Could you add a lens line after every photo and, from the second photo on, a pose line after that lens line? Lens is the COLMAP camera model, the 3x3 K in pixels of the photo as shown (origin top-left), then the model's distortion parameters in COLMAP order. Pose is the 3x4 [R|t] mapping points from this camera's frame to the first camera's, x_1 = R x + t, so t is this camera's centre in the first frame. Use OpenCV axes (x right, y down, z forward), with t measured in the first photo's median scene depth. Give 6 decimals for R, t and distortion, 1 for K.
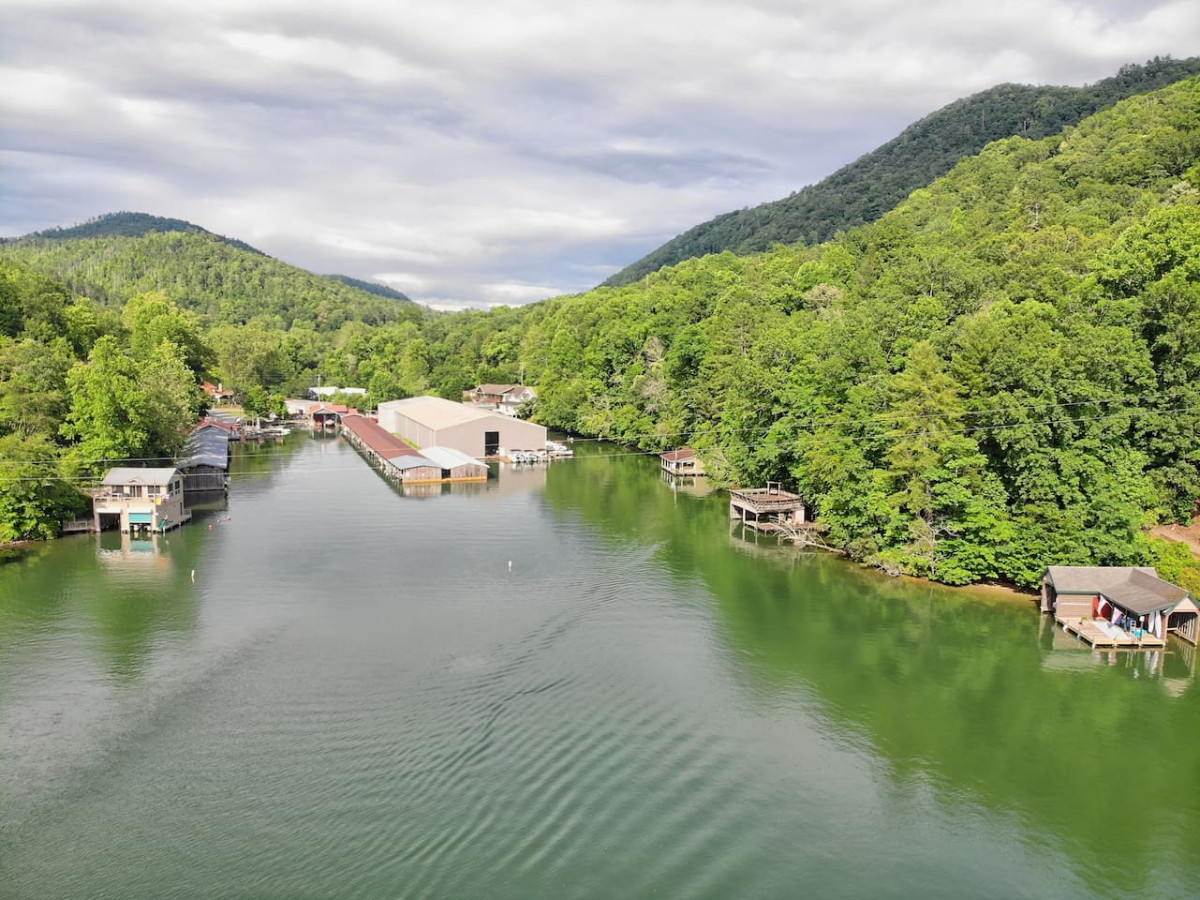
lens RADIAL K [[888.2, 0, 596.6], [0, 888.2, 452.3], [0, 0, 1]] dist [0.140220, -0.303941]
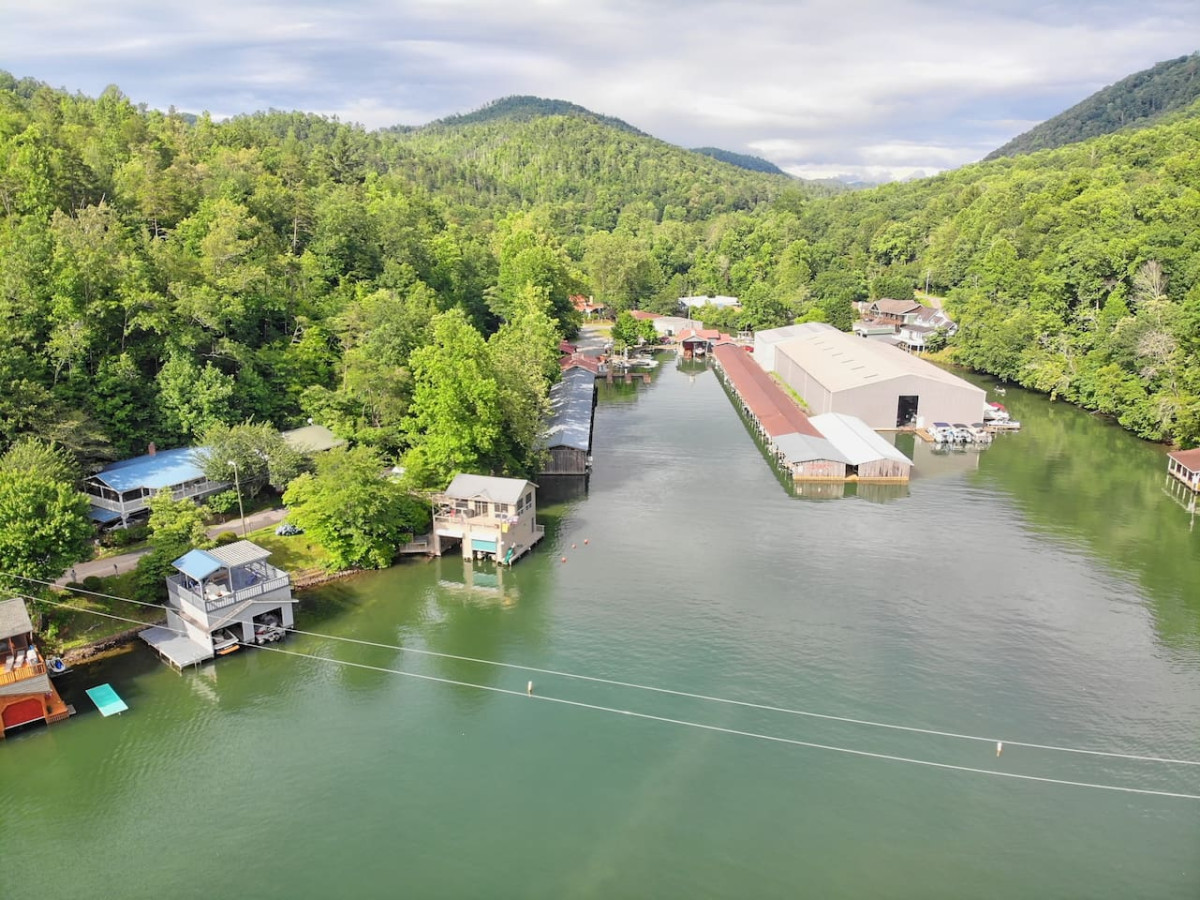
lens RADIAL K [[888.2, 0, 596.6], [0, 888.2, 452.3], [0, 0, 1]] dist [0.140220, -0.303941]
pose [[0.923242, 0.082001, -0.375367, -0.056649], [-0.029005, 0.989047, 0.144723, -0.062994], [0.383123, -0.122726, 0.915508, 0.151341]]
